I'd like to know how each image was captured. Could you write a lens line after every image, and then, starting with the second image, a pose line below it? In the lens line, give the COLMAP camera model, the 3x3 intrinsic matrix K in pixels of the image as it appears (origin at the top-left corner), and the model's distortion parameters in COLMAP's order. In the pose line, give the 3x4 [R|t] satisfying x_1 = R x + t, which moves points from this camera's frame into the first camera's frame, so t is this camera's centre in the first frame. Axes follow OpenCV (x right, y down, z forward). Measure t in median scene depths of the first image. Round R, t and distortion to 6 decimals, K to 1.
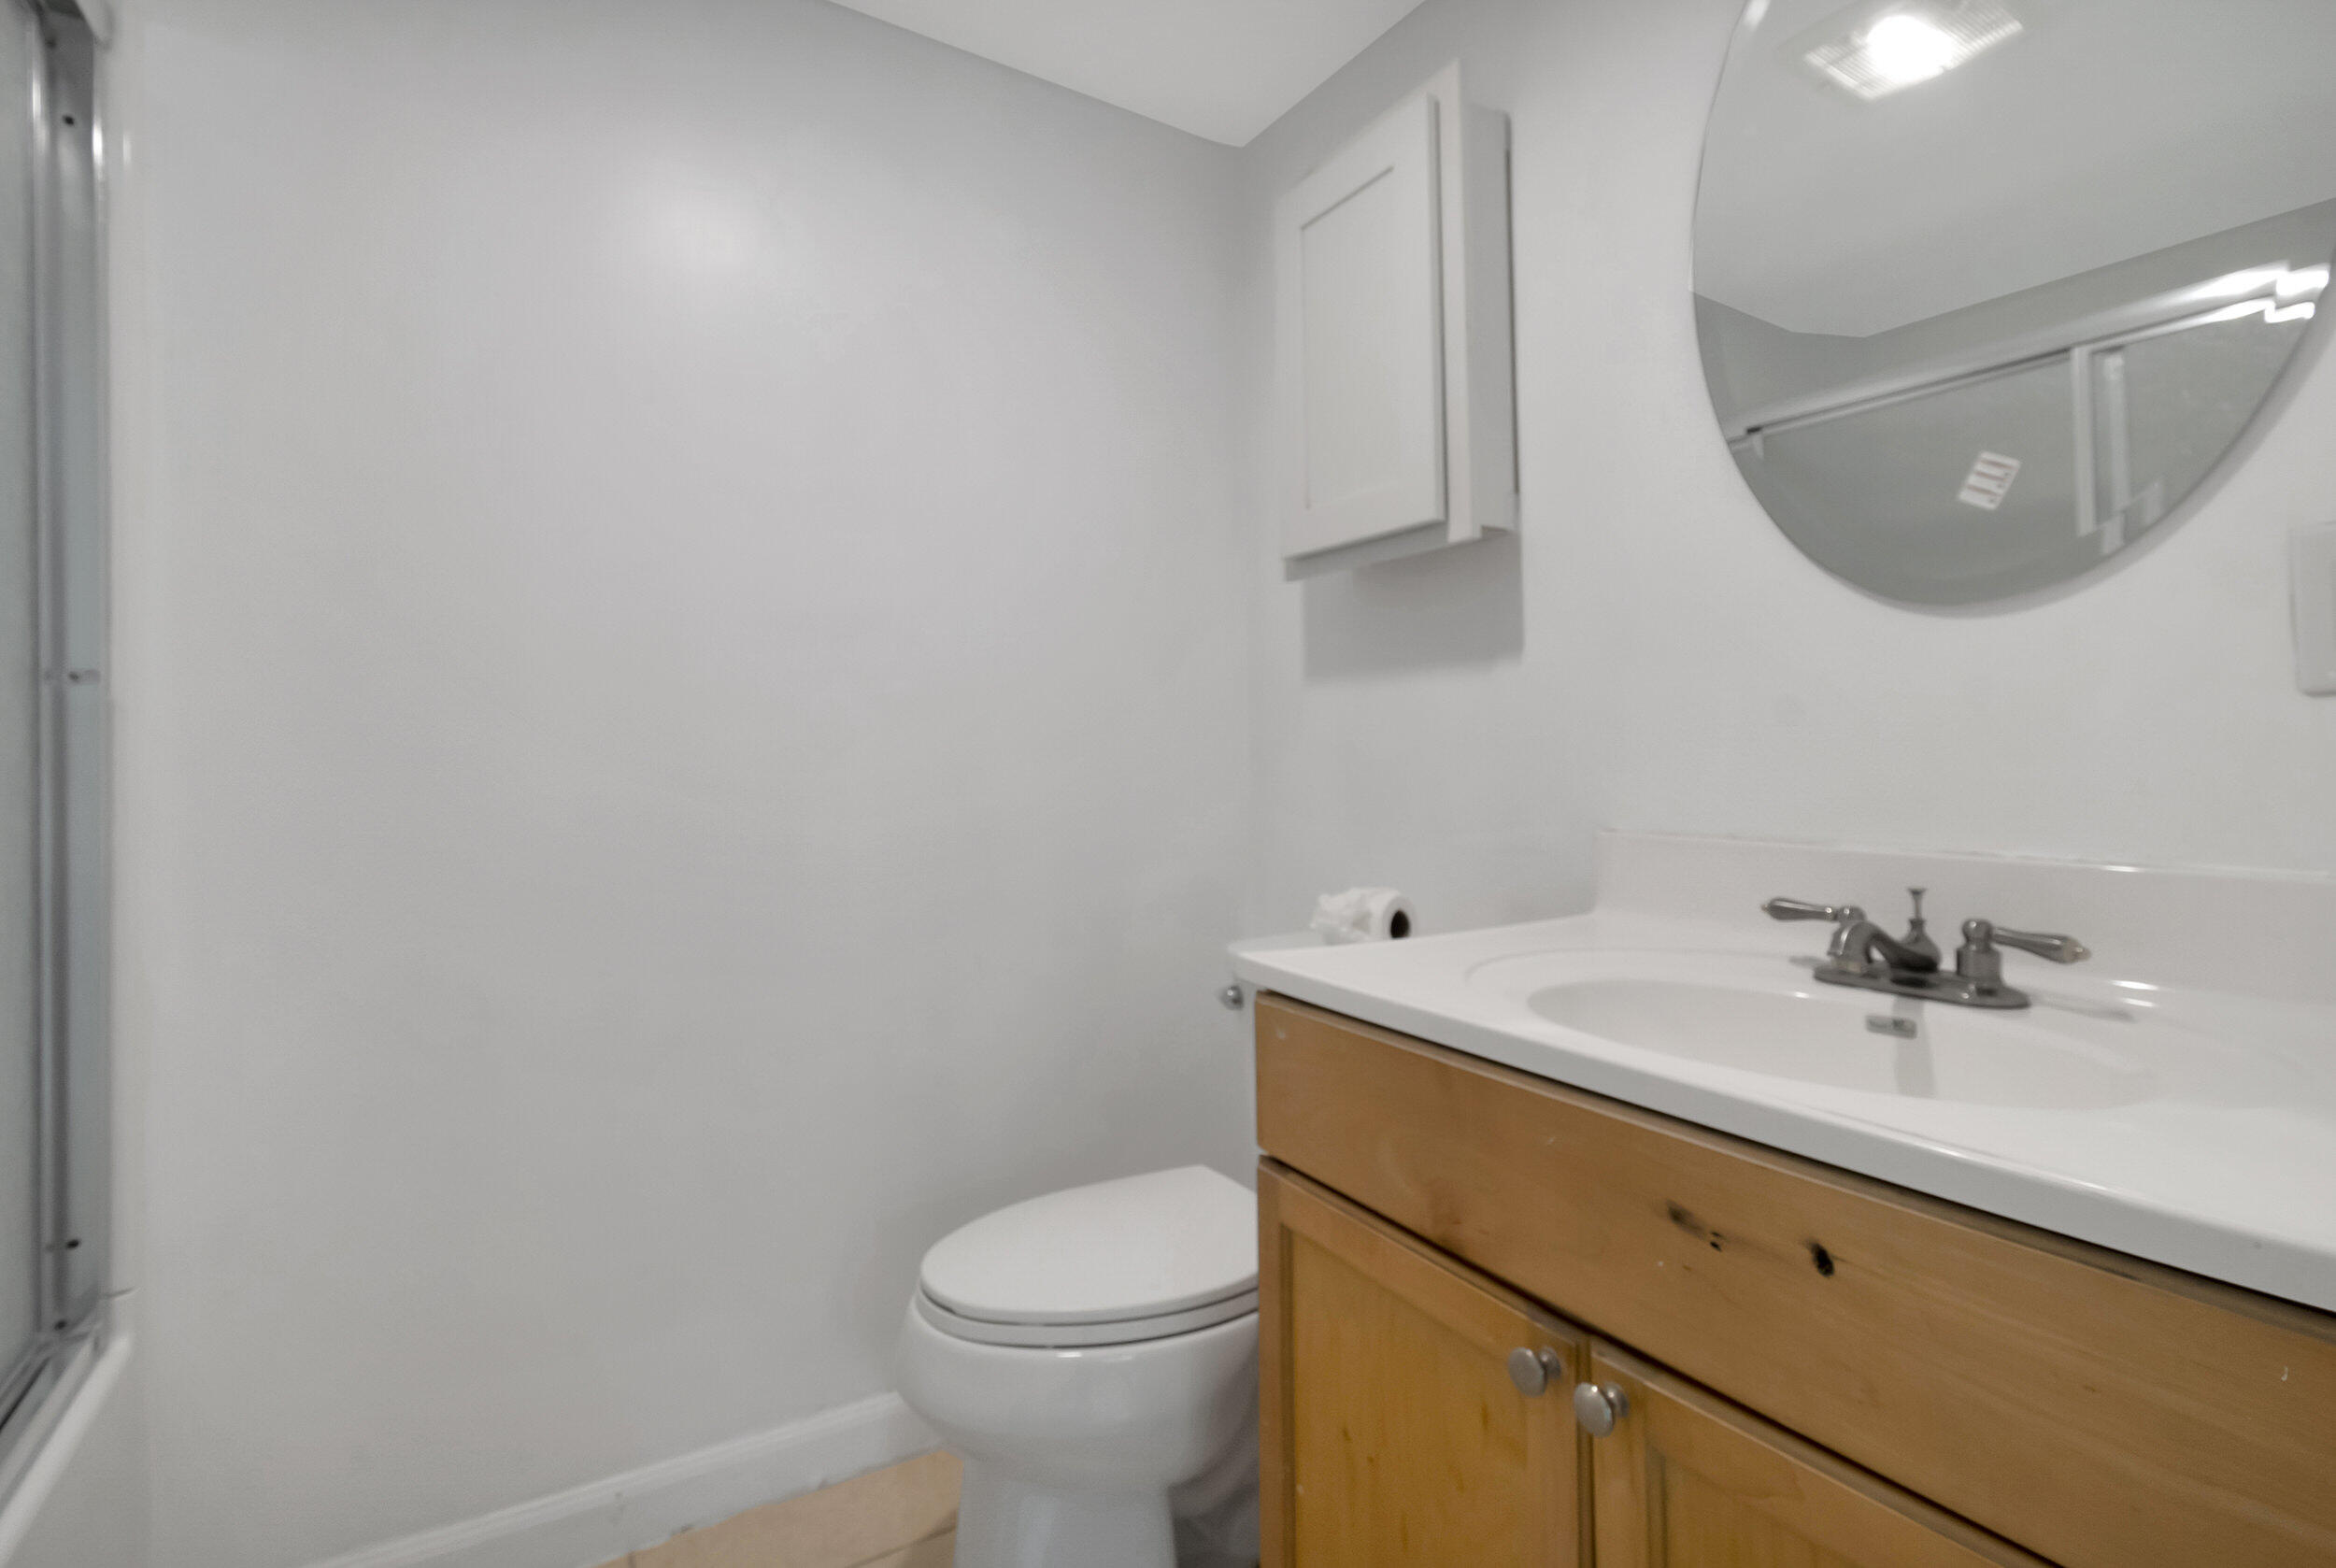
lens RADIAL K [[1072.5, 0, 1163.5], [0, 1072.5, 783.6], [0, 0, 1]] dist [0.001105, -0.000208]
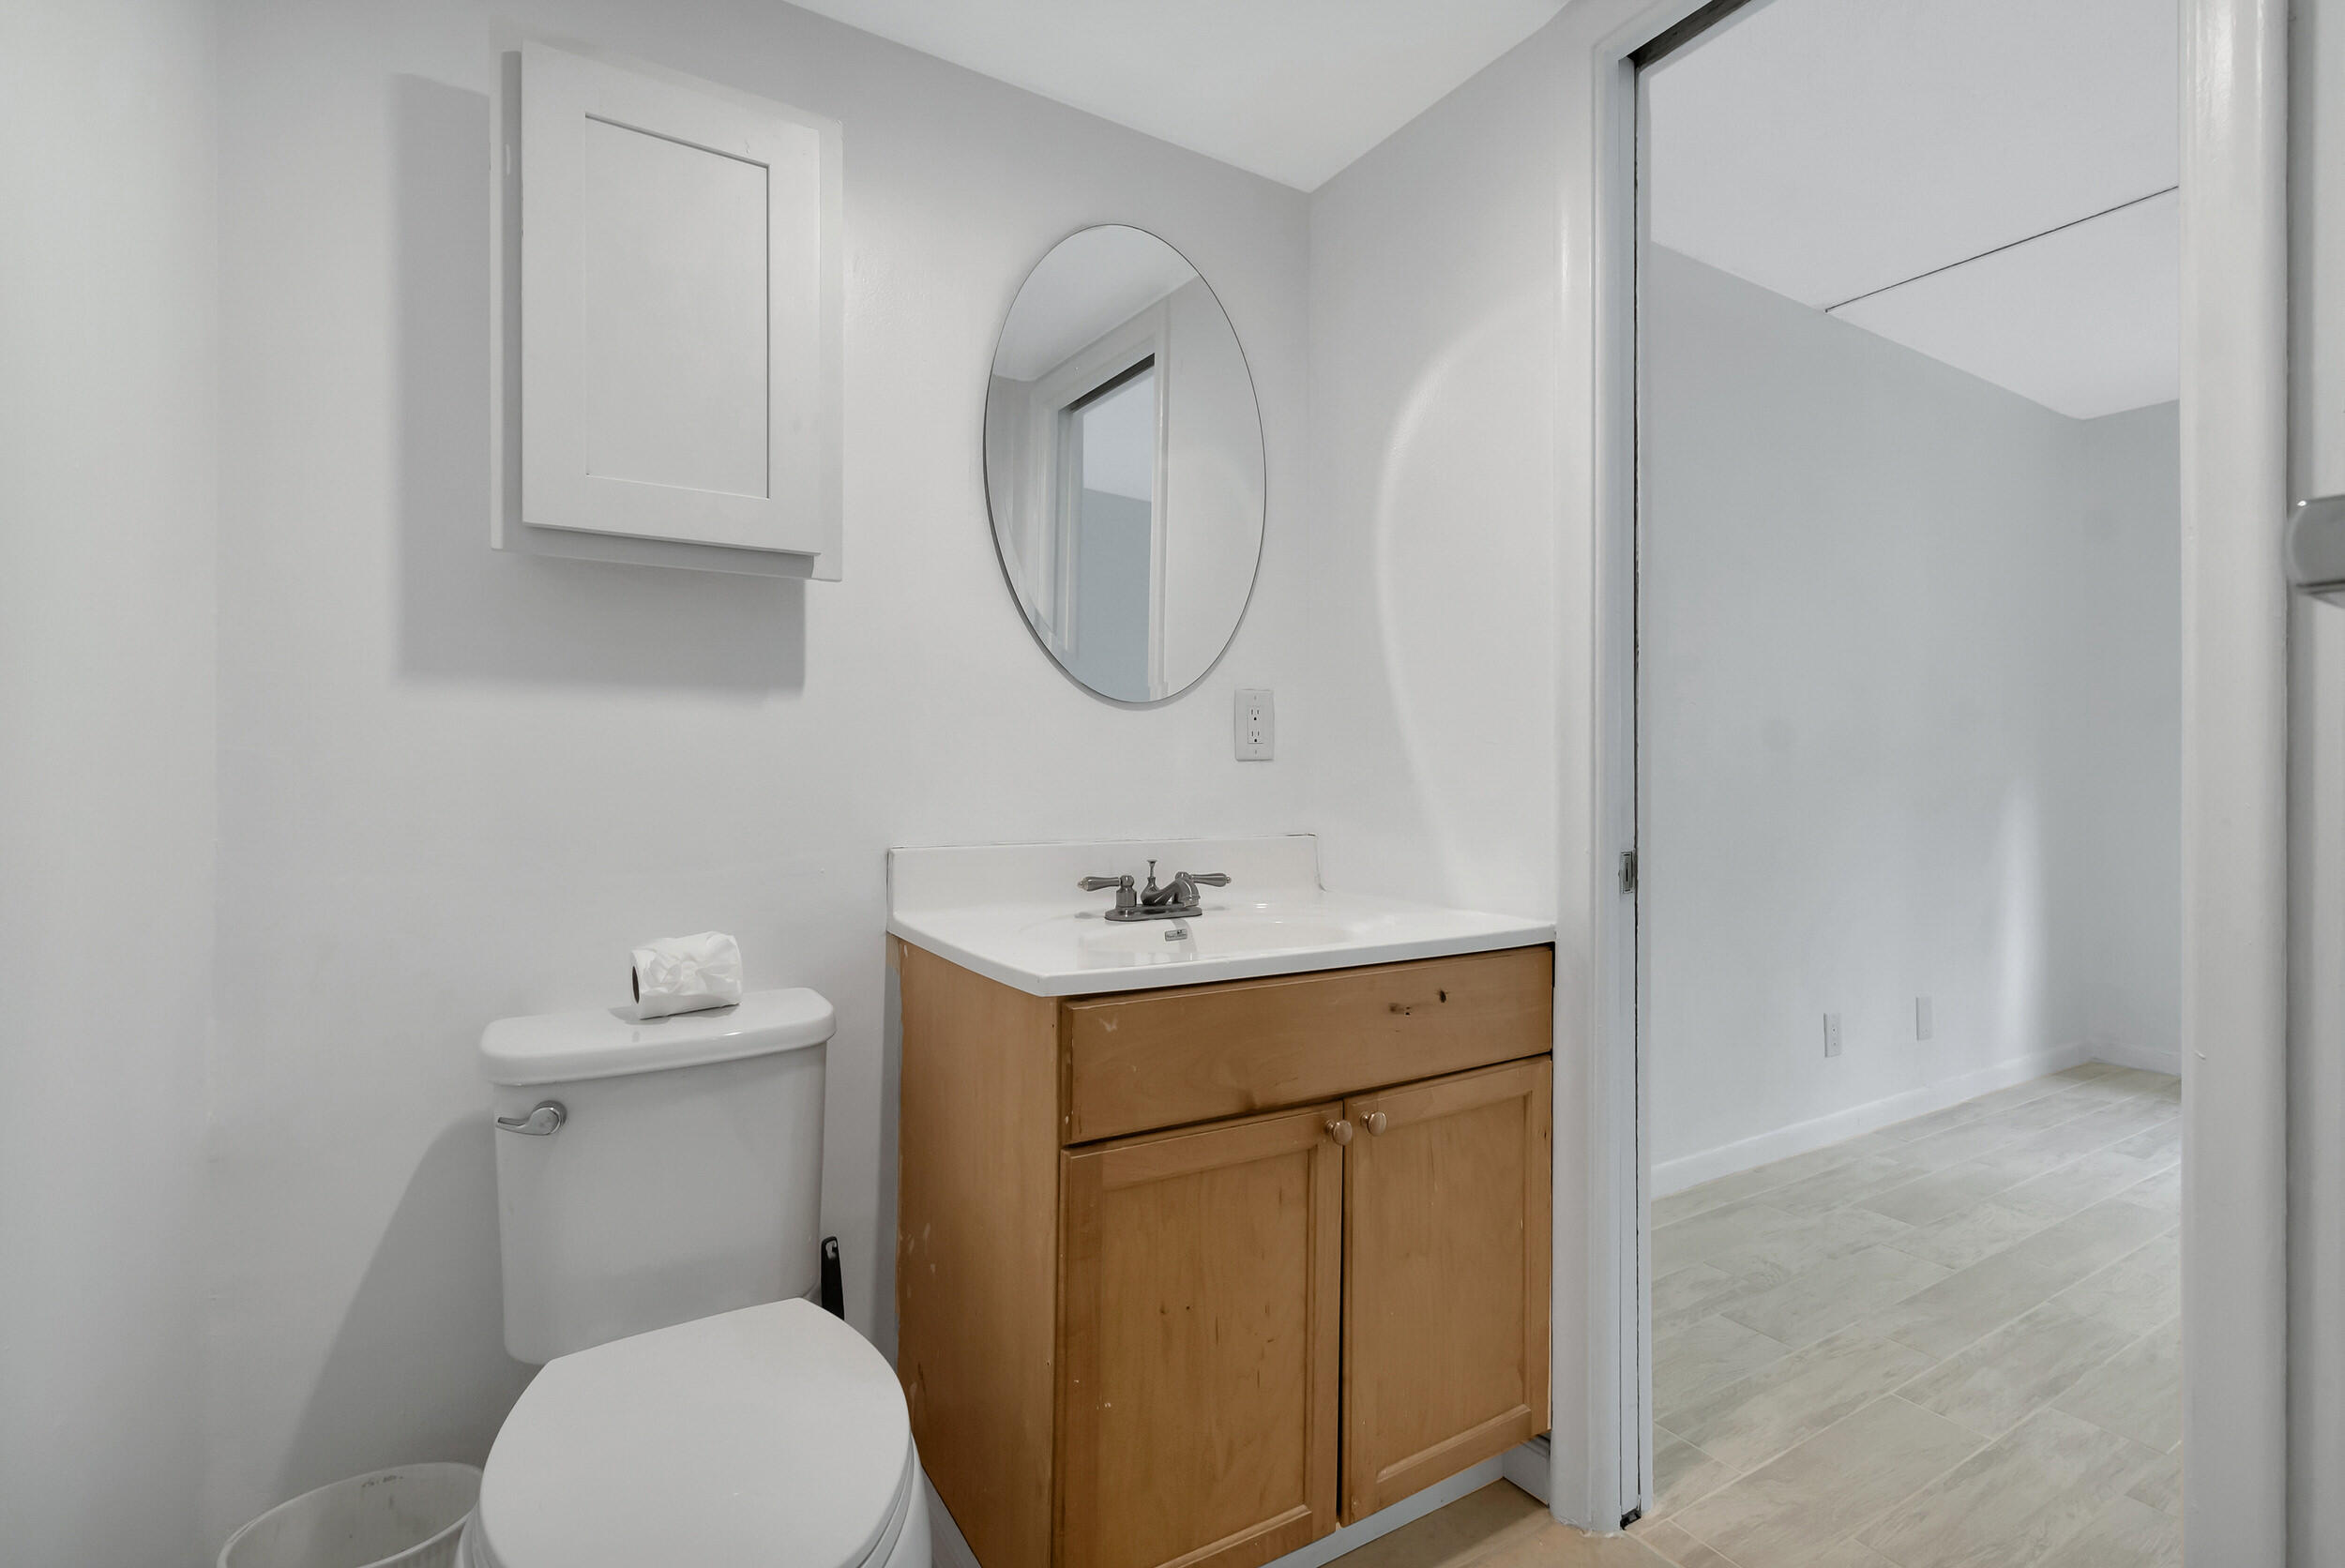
lens RADIAL K [[1076.4, 0, 1168.0], [0, 1076.4, 783.6], [0, 0, 1]] dist [0.001105, -0.000208]
pose [[0.016337, -0.007688, 0.999837, -1.113354], [0.015882, 0.999846, 0.007429, -0.044648], [-0.999740, 0.015758, 0.016456, 0.941535]]
